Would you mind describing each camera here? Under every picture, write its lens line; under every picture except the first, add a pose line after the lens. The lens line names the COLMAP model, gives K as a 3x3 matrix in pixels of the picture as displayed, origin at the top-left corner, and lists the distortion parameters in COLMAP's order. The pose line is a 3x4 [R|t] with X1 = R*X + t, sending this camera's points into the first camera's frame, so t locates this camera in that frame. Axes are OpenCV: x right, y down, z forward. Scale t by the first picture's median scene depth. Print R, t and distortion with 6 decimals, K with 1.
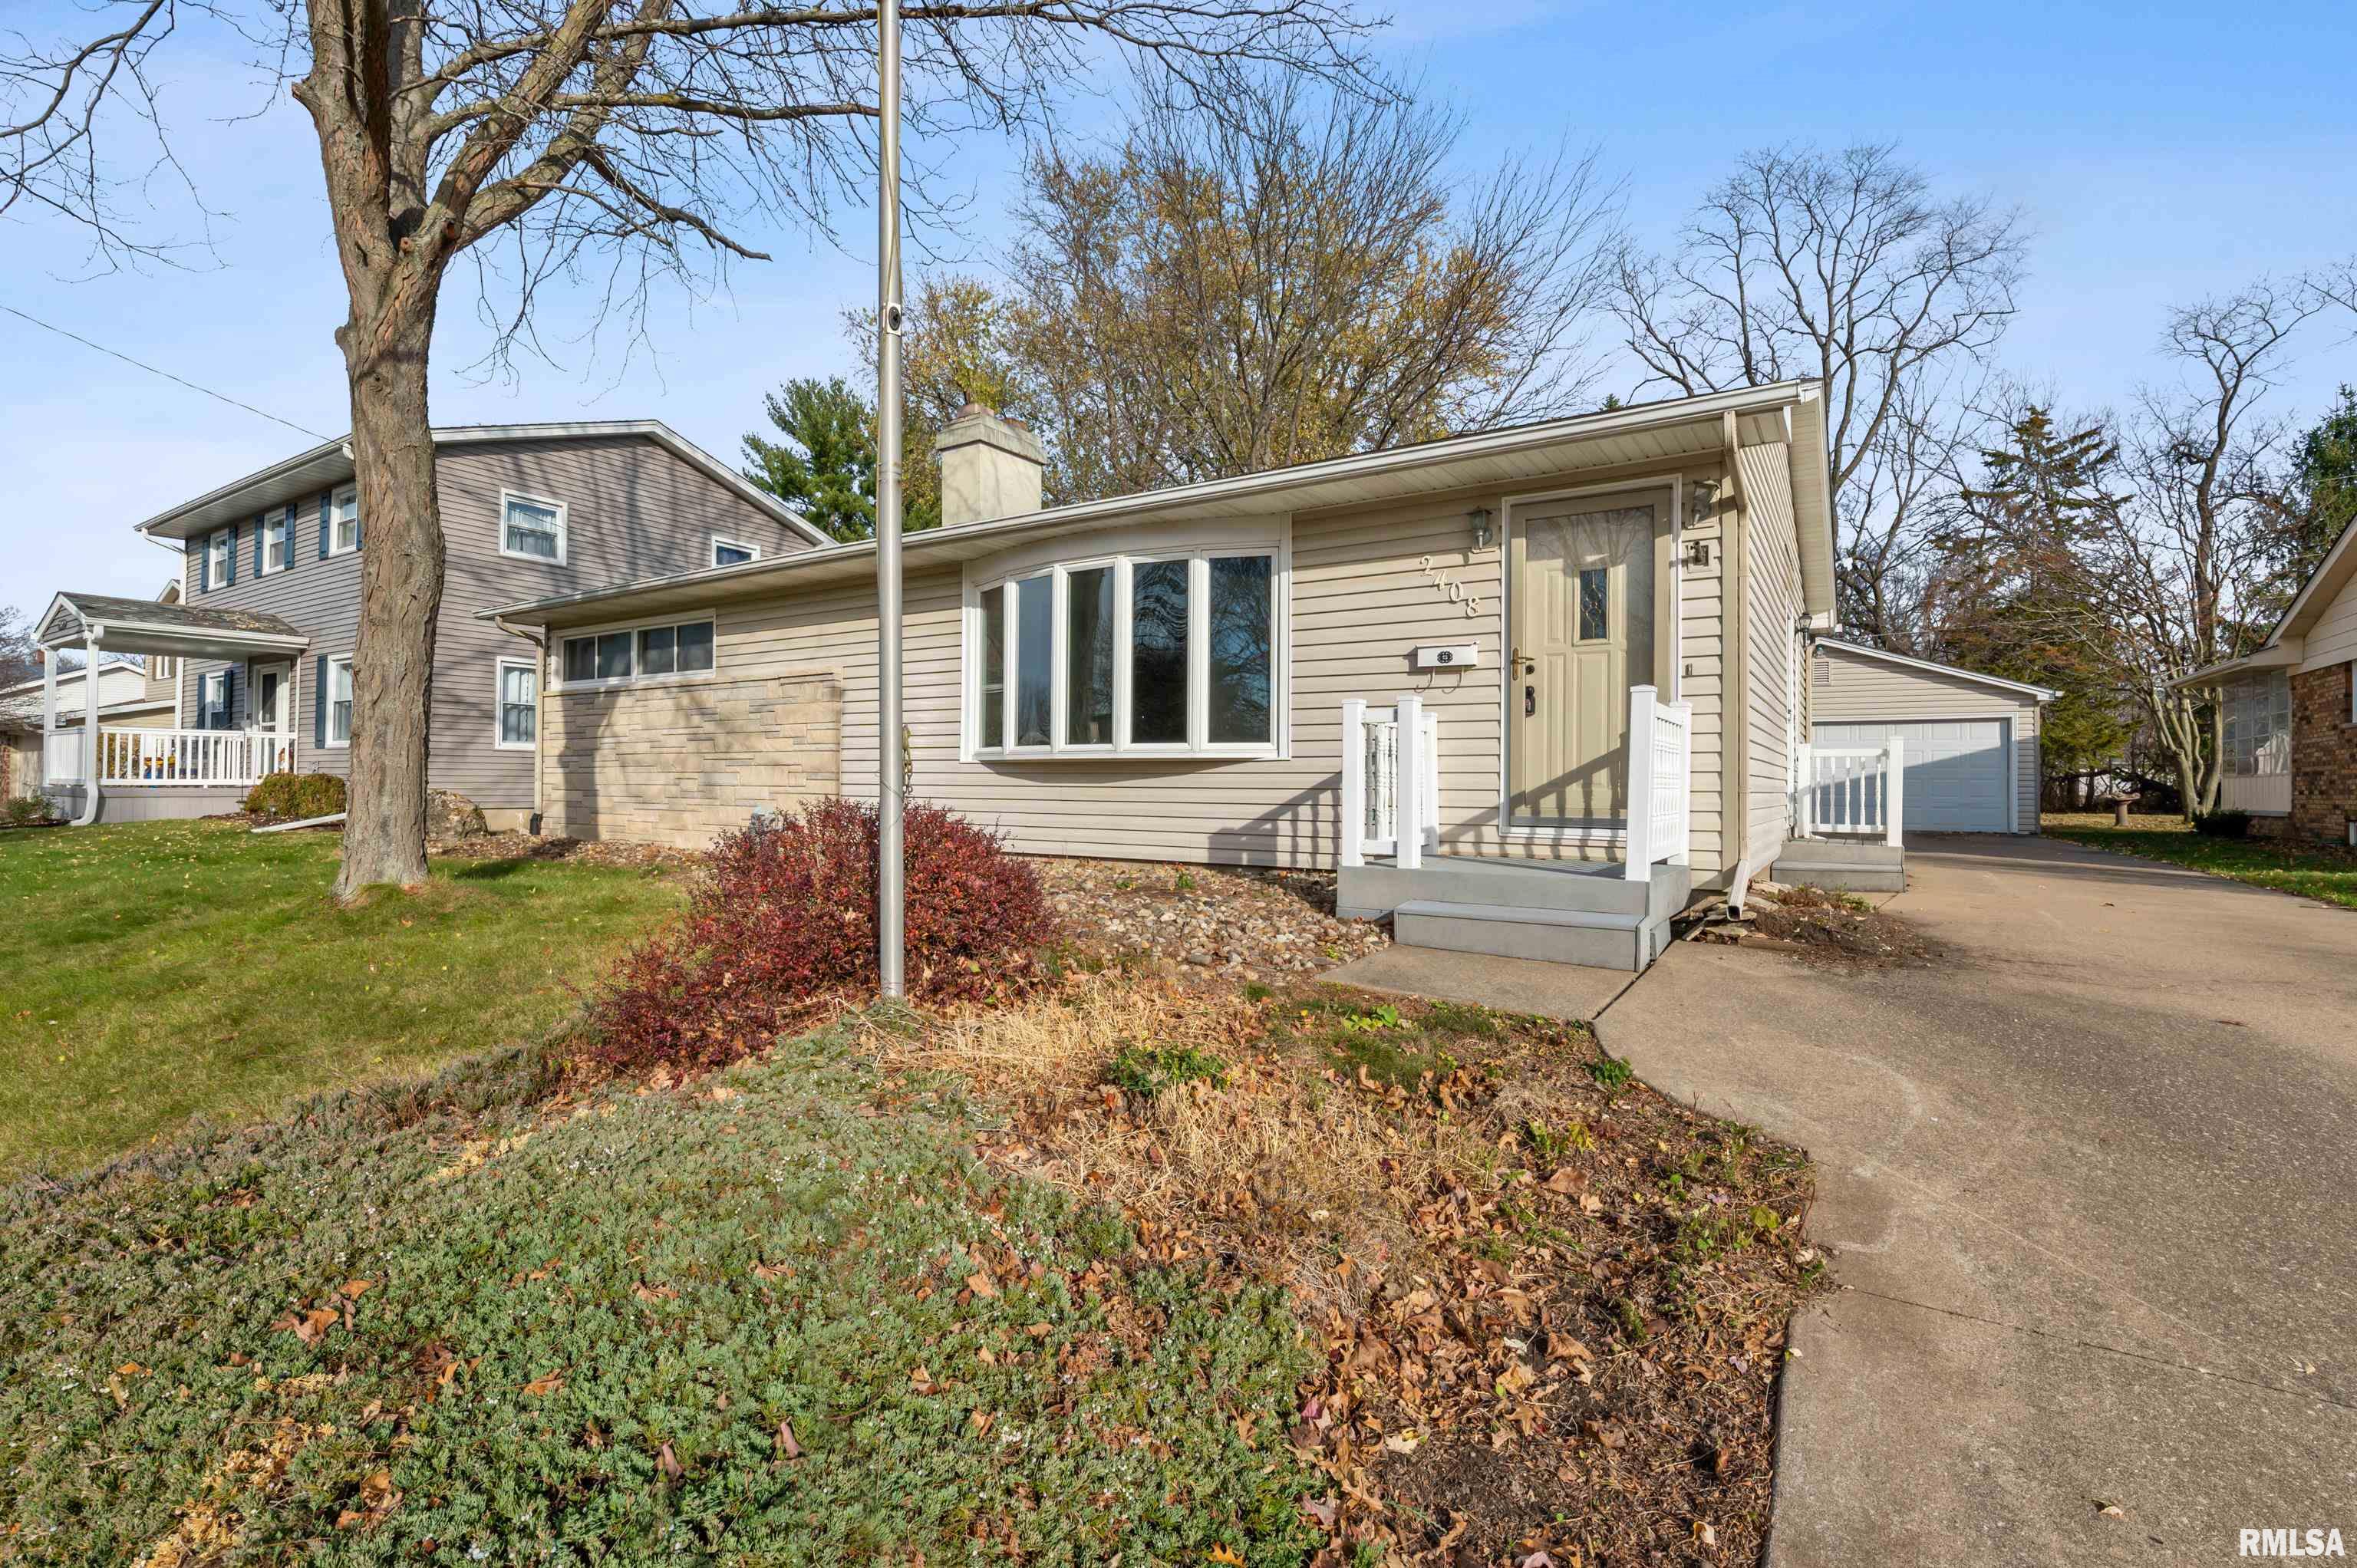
lens RADIAL K [[1064.4, 0, 1171.7], [0, 1064.4, 782.5], [0, 0, 1]] dist [-0.007784, -0.002402]
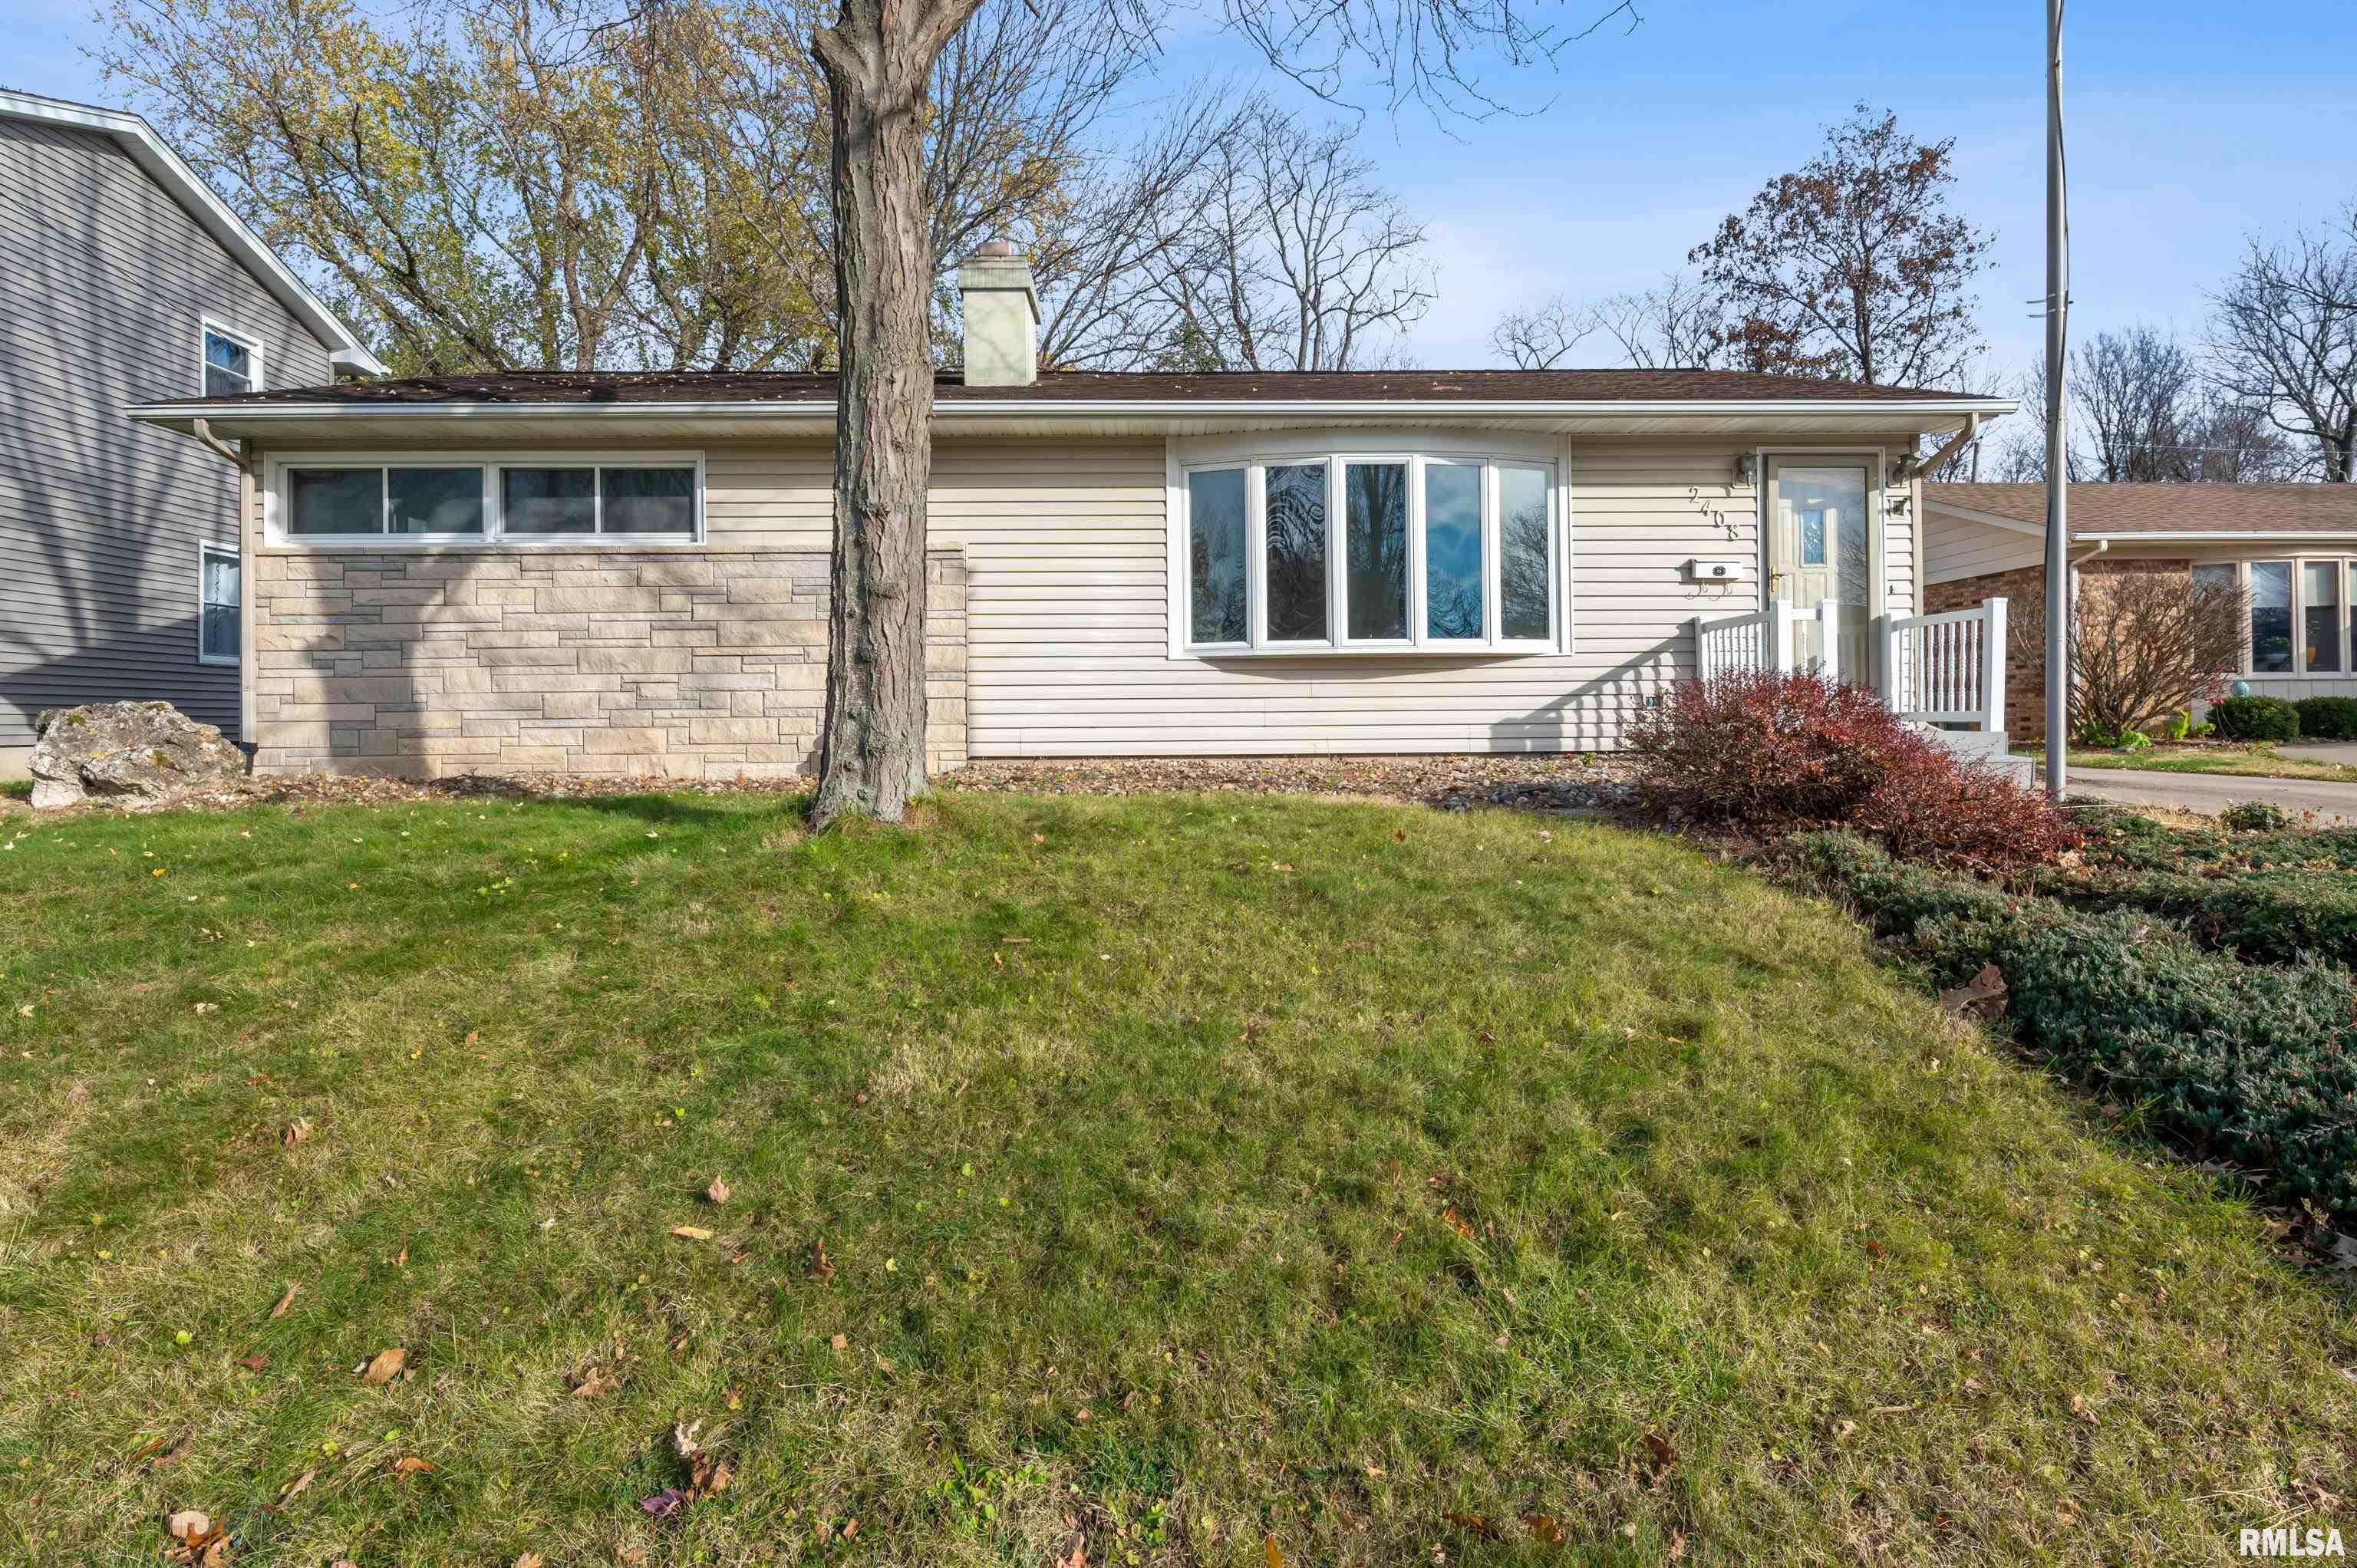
lens RADIAL K [[1198.3, 0, 1201.3], [0, 1198.3, 707.7], [0, 0, 1]] dist [-0.001005, 0.000859]
pose [[0.826085, -0.014166, 0.563368, -0.761357], [0.013444, 0.999895, 0.005430, 0.018108], [-0.563386, 0.003088, 0.826188, 0.146422]]
